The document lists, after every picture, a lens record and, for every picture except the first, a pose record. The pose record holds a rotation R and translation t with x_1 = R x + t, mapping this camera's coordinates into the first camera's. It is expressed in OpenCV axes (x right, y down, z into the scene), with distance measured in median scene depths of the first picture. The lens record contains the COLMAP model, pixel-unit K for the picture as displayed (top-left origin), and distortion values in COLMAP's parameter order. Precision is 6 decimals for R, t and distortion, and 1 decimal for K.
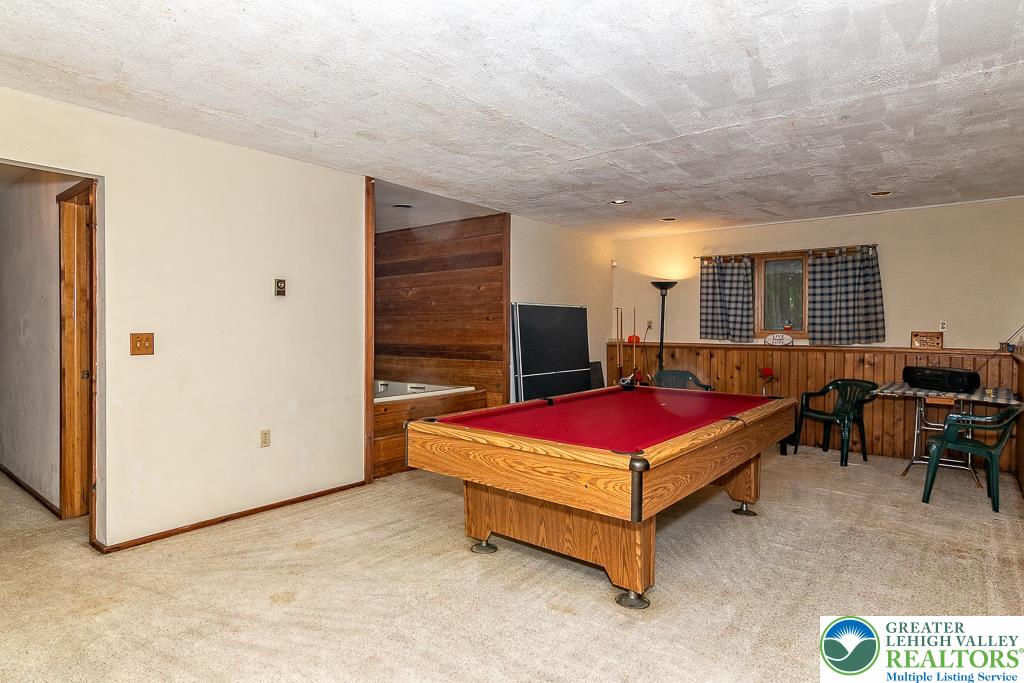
lens RADIAL K [[535.4, 0, 510.4], [0, 535.4, 339.3], [0, 0, 1]] dist [-0.003823, -0.000141]
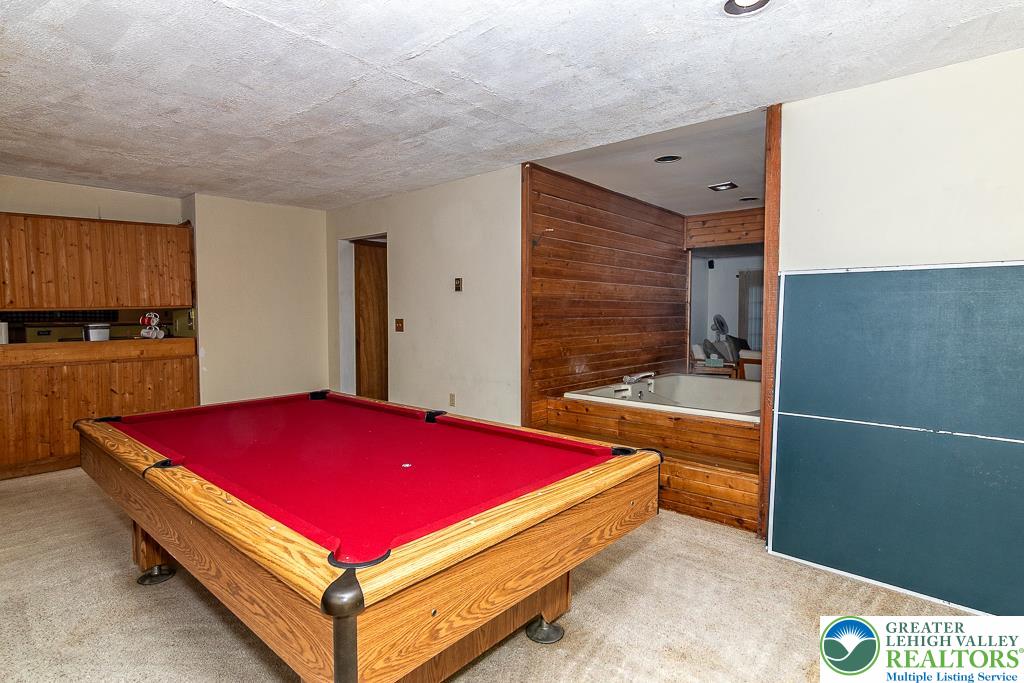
lens RADIAL K [[535.4, 0, 510.4], [0, 535.4, 339.3], [0, 0, 1]] dist [-0.003823, -0.000141]
pose [[-0.056779, 0.048197, -0.997223, 0.549738], [-0.026617, 0.998406, 0.049769, -0.021924], [0.998032, 0.029369, -0.055406, 0.765265]]
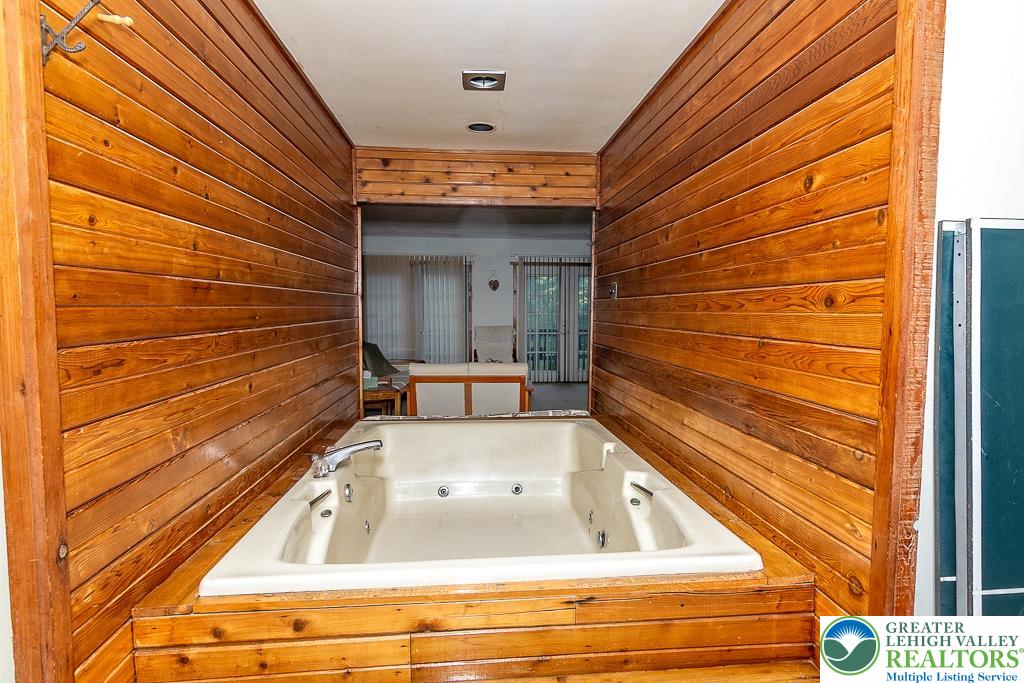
lens RADIAL K [[563.4, 0, 527.8], [0, 563.4, 345.7], [0, 0, 1]] dist [-0.004329, -0.000908]
pose [[0.691210, 0.049797, -0.720936, 0.050124], [-0.020153, 0.998563, 0.049651, -0.028643], [0.722373, -0.019791, 0.691220, 0.736483]]
